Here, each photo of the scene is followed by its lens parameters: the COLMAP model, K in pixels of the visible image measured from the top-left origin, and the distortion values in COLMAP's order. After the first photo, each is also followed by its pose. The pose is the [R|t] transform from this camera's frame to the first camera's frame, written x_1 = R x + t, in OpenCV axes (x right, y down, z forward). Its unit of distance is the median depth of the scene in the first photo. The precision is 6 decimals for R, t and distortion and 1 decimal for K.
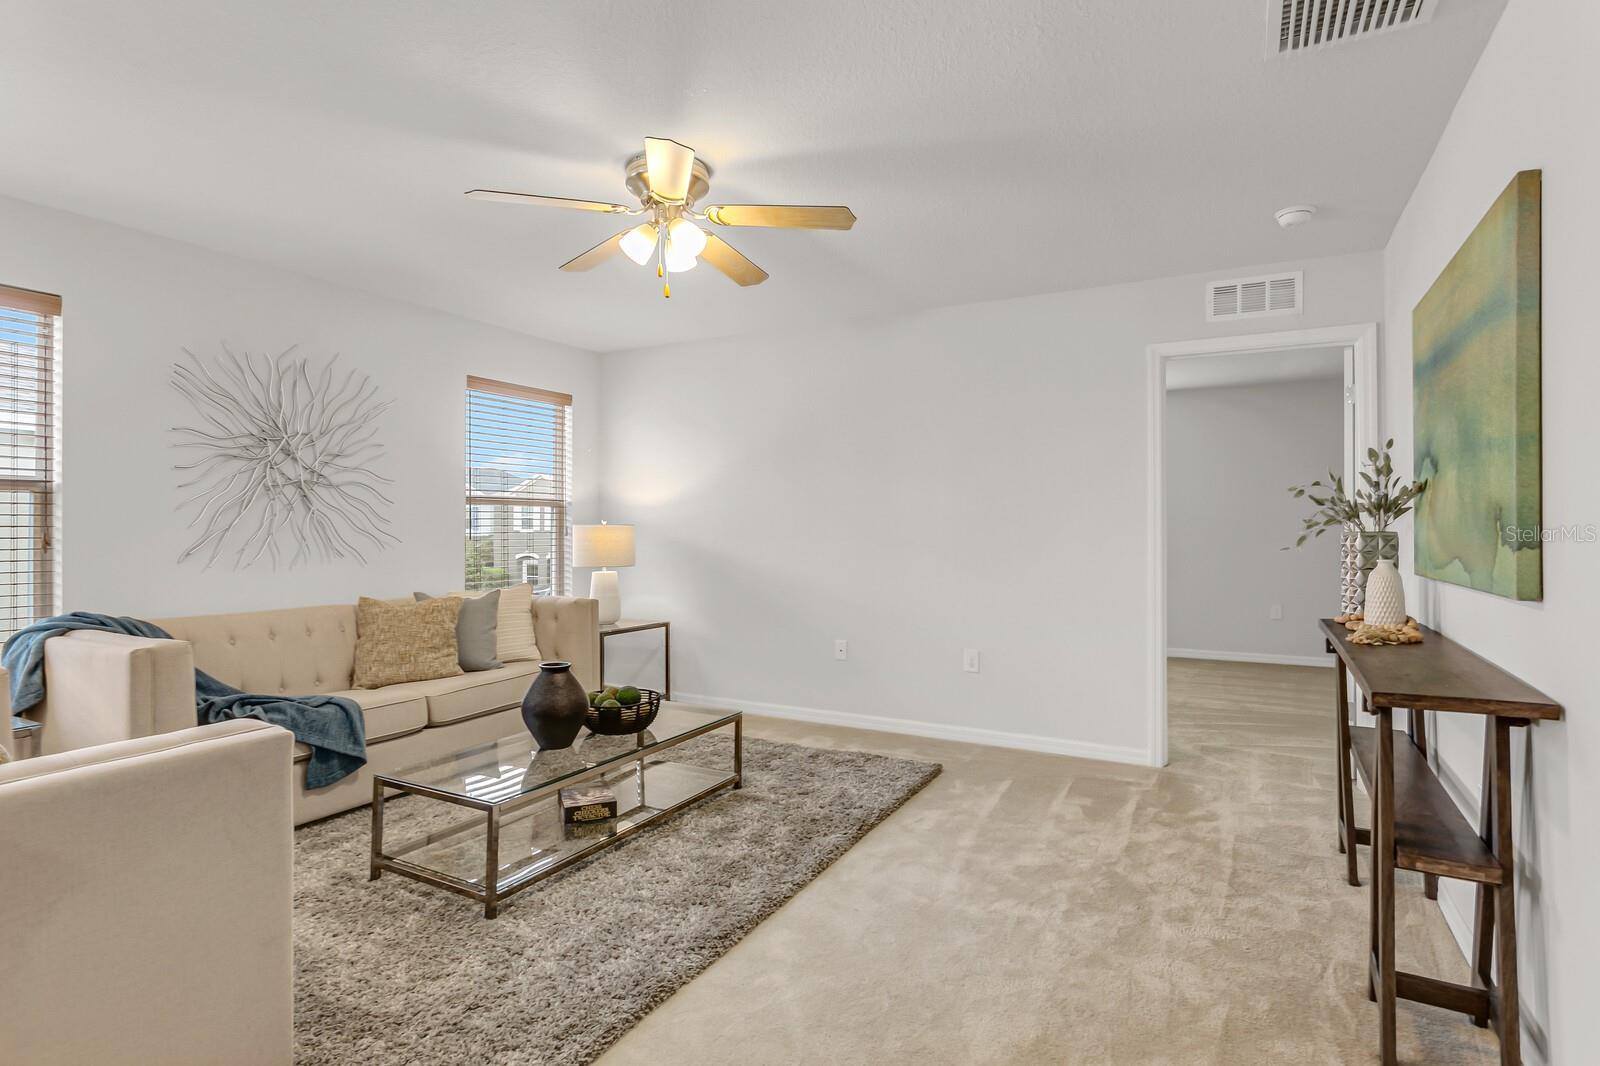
lens RADIAL K [[809.0, 0, 796.9], [0, 809.0, 536.3], [0, 0, 1]] dist [-0.019497, 0.011420]
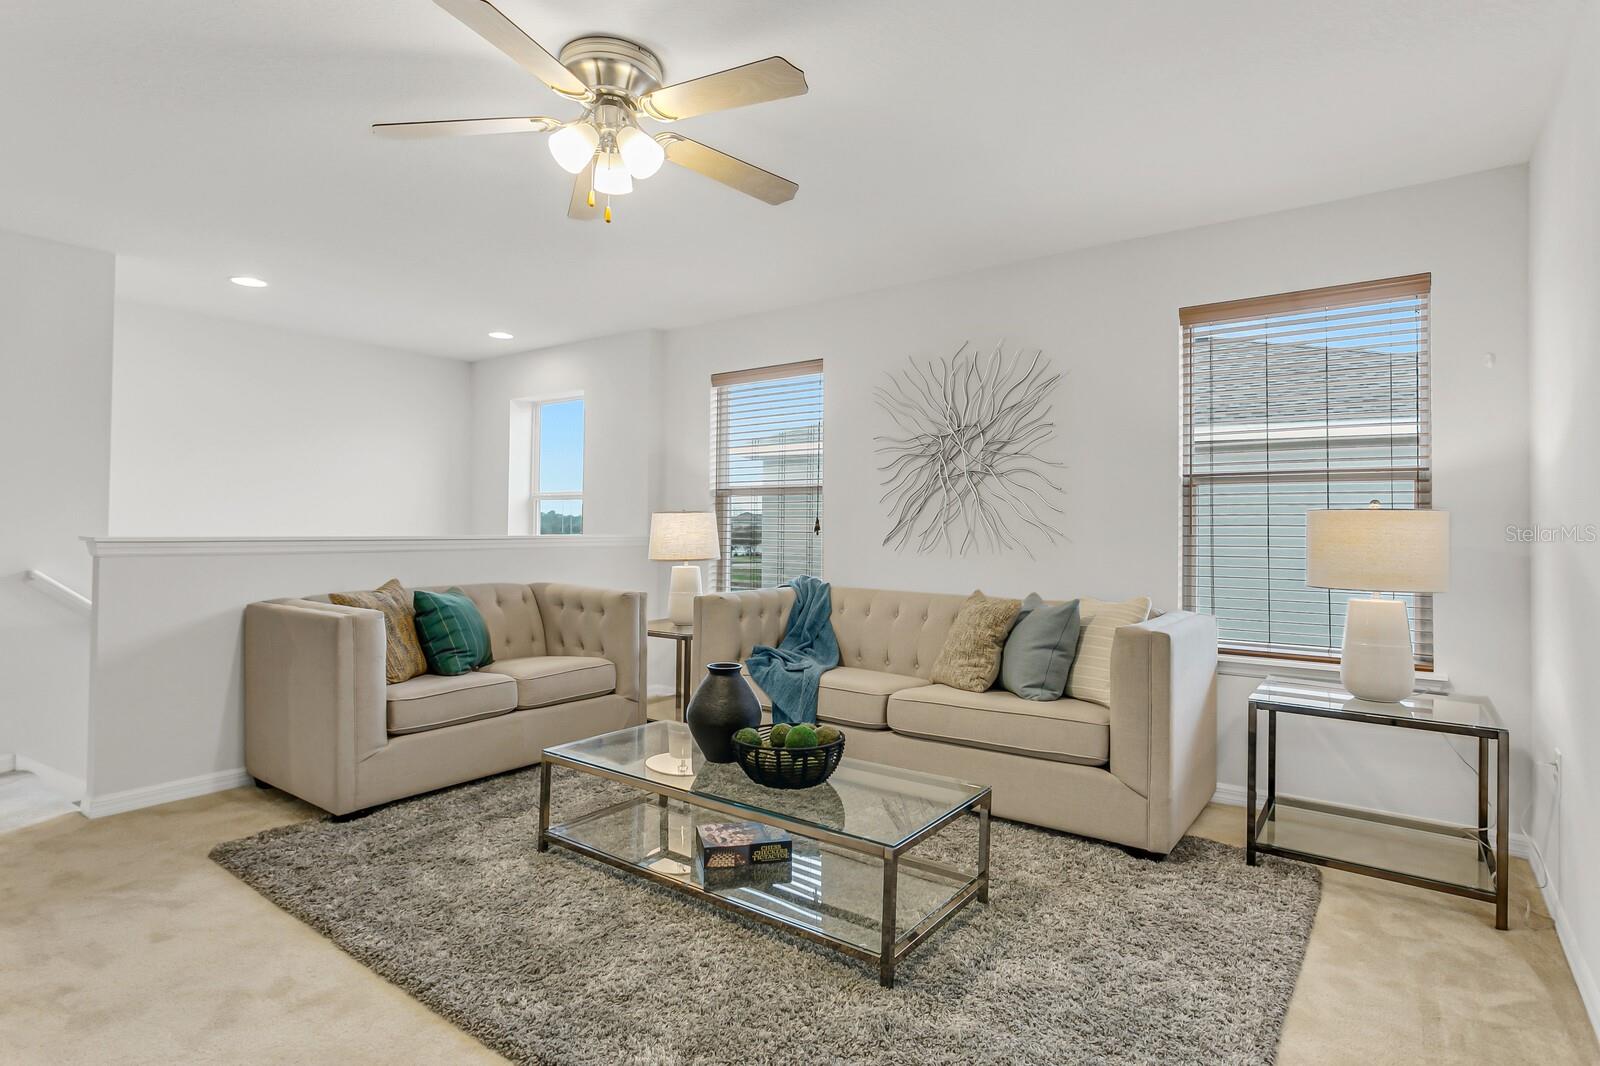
lens RADIAL K [[809.0, 0, 796.9], [0, 809.0, 536.3], [0, 0, 1]] dist [-0.019497, 0.011420]
pose [[-0.128634, 0.026274, -0.991344, 0.444118], [-0.009814, 0.999566, 0.027766, -0.012246], [0.991644, 0.013301, -0.128320, 0.923330]]
